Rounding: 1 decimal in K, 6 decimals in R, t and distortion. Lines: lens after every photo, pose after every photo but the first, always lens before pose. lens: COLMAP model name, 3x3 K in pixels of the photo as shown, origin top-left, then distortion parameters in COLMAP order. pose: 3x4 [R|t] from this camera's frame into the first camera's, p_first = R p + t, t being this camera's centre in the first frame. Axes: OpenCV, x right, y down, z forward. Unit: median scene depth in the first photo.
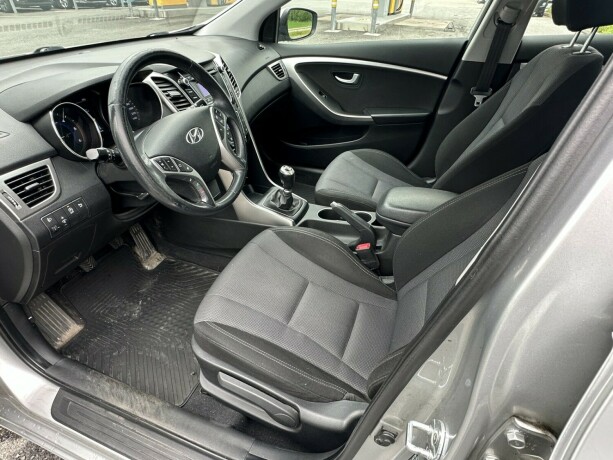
lens RADIAL K [[342.8, 0, 306.5], [0, 342.8, 230.0], [0, 0, 1]] dist [0.000935, -0.000964]
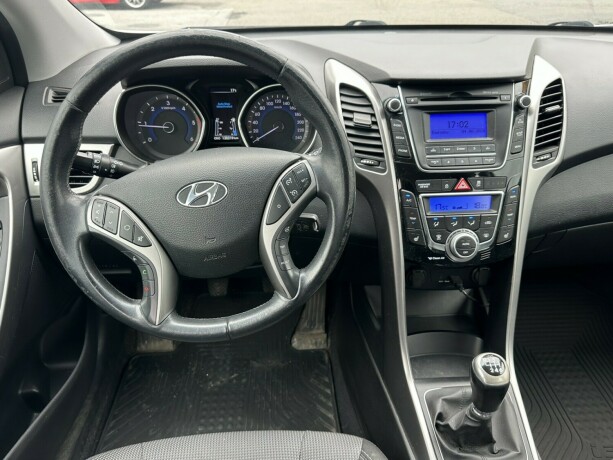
lens RADIAL K [[477.5, 0, 306.5], [0, 477.5, 230.0], [0, 0, 1]] dist [0.093104, -0.176266]
pose [[0.413172, 0.445260, -0.794375, 0.183258], [-0.529409, 0.827205, 0.188304, -0.254260], [0.740955, 0.342748, 0.577503, 0.407125]]
